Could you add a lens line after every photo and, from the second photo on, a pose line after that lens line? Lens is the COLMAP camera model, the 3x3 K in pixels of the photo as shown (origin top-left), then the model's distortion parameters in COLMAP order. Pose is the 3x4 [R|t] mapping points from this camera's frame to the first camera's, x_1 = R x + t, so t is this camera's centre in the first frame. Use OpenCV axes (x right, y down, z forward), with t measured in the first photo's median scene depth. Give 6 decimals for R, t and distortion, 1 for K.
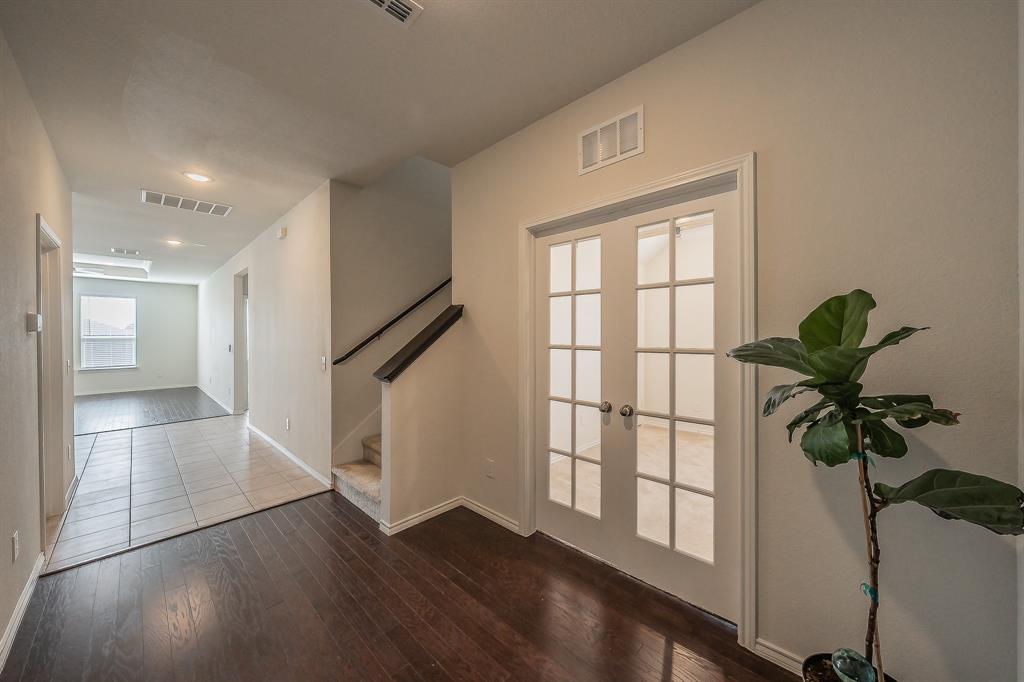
lens RADIAL K [[361.8, 0, 516.8], [0, 361.8, 338.5], [0, 0, 1]] dist [0.000254, 0.000051]
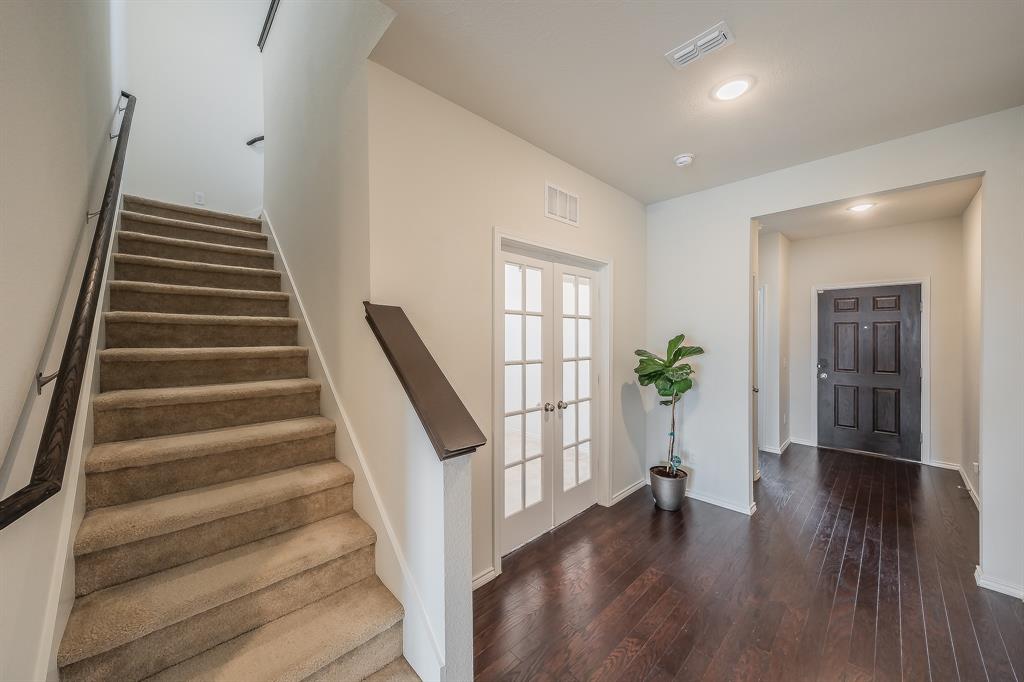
lens RADIAL K [[361.8, 0, 516.8], [0, 361.8, 338.5], [0, 0, 1]] dist [0.000254, 0.000051]
pose [[0.045333, -0.004665, 0.998961, -1.032330], [0.009347, 0.999947, 0.004245, -0.057557], [-0.998928, 0.009145, 0.045374, 1.062882]]
